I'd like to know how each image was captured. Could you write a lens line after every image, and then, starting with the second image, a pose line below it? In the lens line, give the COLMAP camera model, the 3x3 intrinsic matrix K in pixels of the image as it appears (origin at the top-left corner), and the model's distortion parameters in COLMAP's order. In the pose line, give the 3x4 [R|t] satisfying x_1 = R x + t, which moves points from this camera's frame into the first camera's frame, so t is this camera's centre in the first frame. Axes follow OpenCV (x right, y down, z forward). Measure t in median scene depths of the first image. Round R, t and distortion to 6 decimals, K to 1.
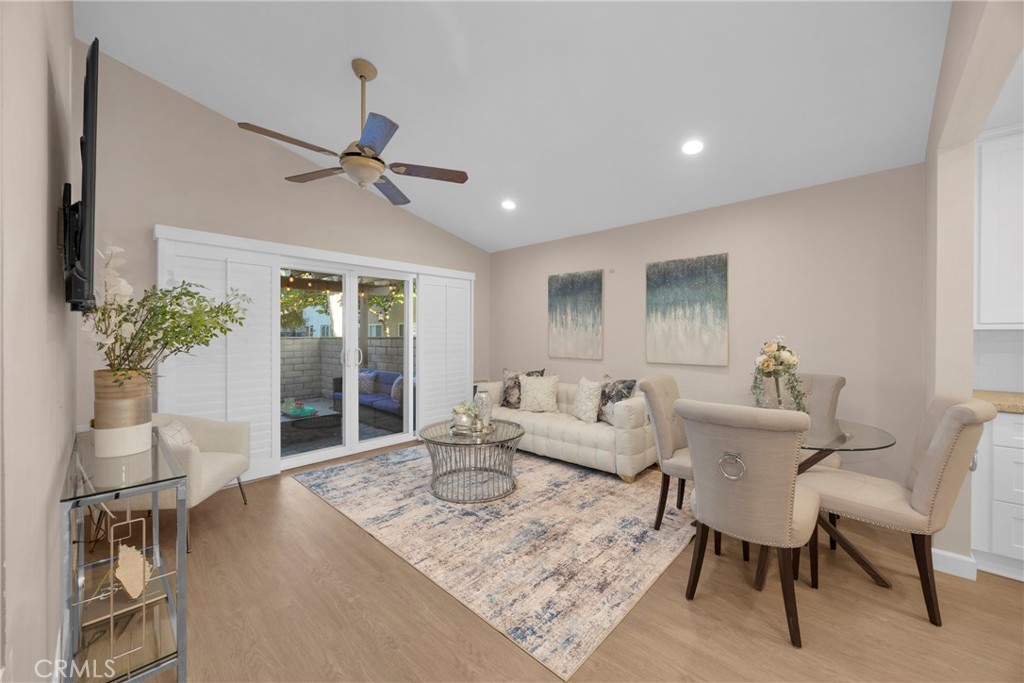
lens RADIAL K [[392.3, 0, 506.2], [0, 392.3, 338.0], [0, 0, 1]] dist [-0.016446, -0.000068]
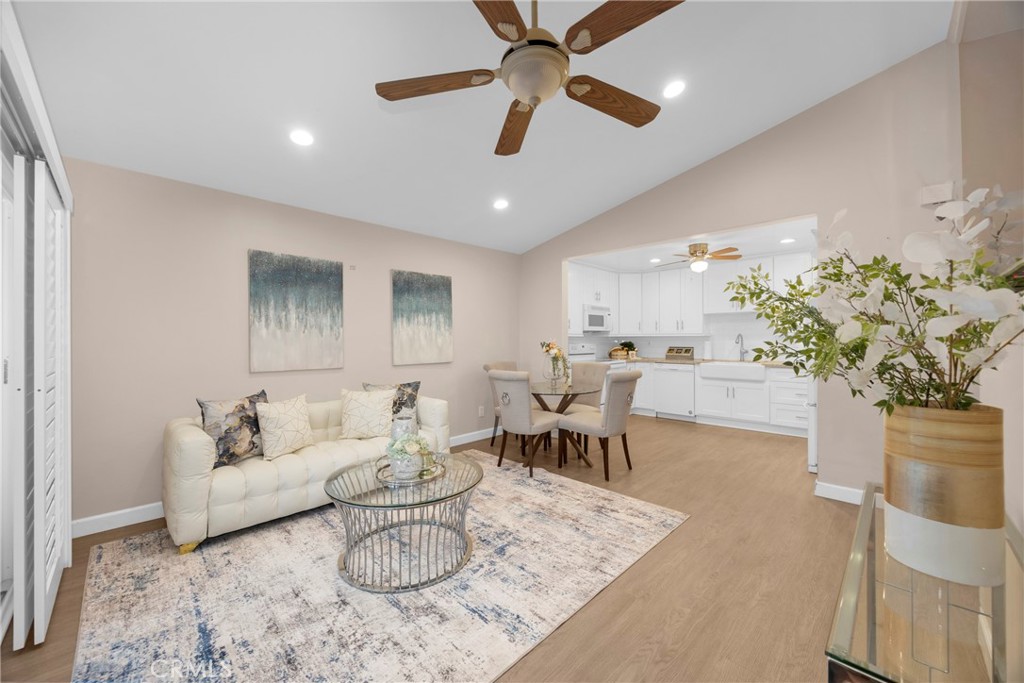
lens RADIAL K [[392.3, 0, 506.2], [0, 392.3, 338.0], [0, 0, 1]] dist [-0.016446, -0.000068]
pose [[0.015712, 0.004231, 0.999868, -0.802308], [0.014455, 0.999886, -0.004458, -0.001085], [-0.999772, 0.014523, 0.015649, 0.833951]]
